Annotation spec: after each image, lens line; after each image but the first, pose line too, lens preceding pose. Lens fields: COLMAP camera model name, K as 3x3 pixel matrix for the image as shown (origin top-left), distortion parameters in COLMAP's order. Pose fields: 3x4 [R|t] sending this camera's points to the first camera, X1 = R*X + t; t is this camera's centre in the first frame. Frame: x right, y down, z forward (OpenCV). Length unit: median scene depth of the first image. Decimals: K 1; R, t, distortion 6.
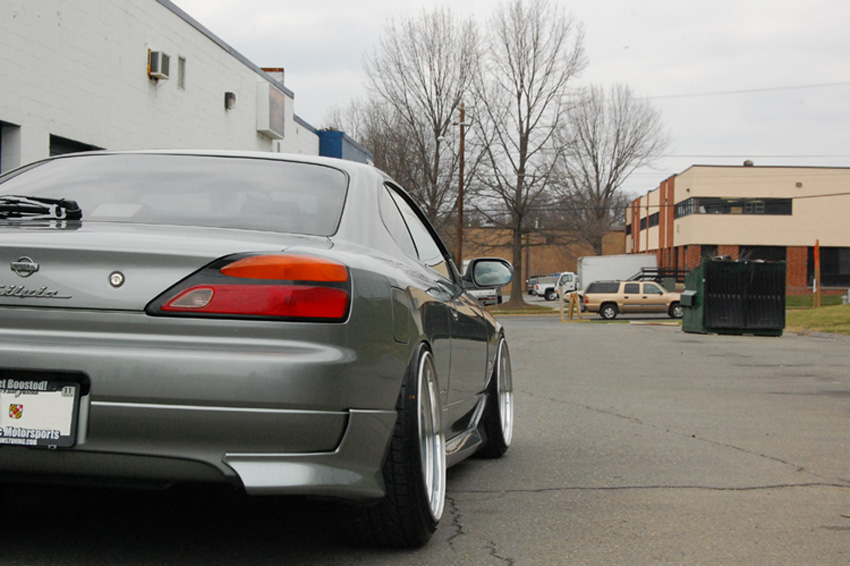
lens RADIAL K [[1497.0, 0, 423.9], [0, 1497.0, 281.5], [0, 0, 1]] dist [-0.031738, 0.000000]
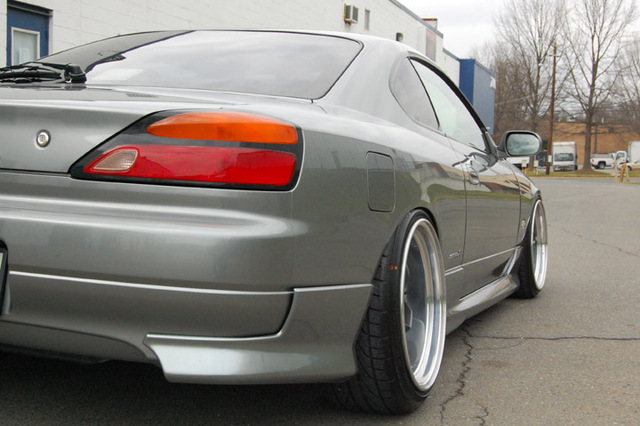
lens RADIAL K [[899.8, 0, 330.1], [0, 899.8, 210.3], [0, 0, 1]] dist [-0.040186, 0.000000]
pose [[0.975900, 0.028803, -0.216310, 0.052093], [-0.015238, 0.997826, 0.064121, 0.002858], [0.217687, -0.059279, 0.974217, 0.298691]]
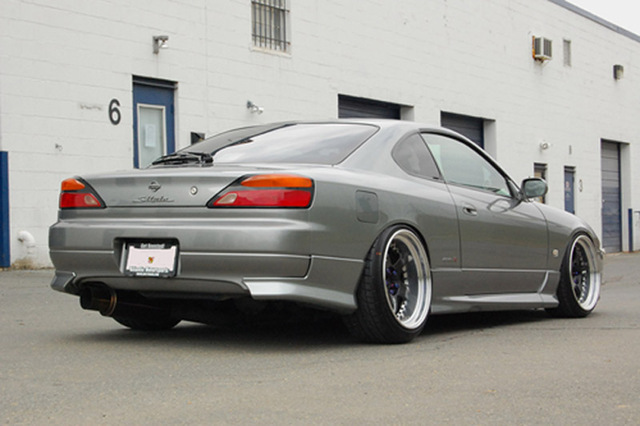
lens RADIAL K [[1324.3, 0, 320.4], [0, 1324.3, 213.3], [0, 0, 1]] dist [-0.003894, 0.000000]
pose [[0.917563, -0.037268, -0.395840, 0.375704], [0.030701, 0.999266, -0.022914, 0.043611], [0.396403, 0.008872, 0.918034, -0.310570]]
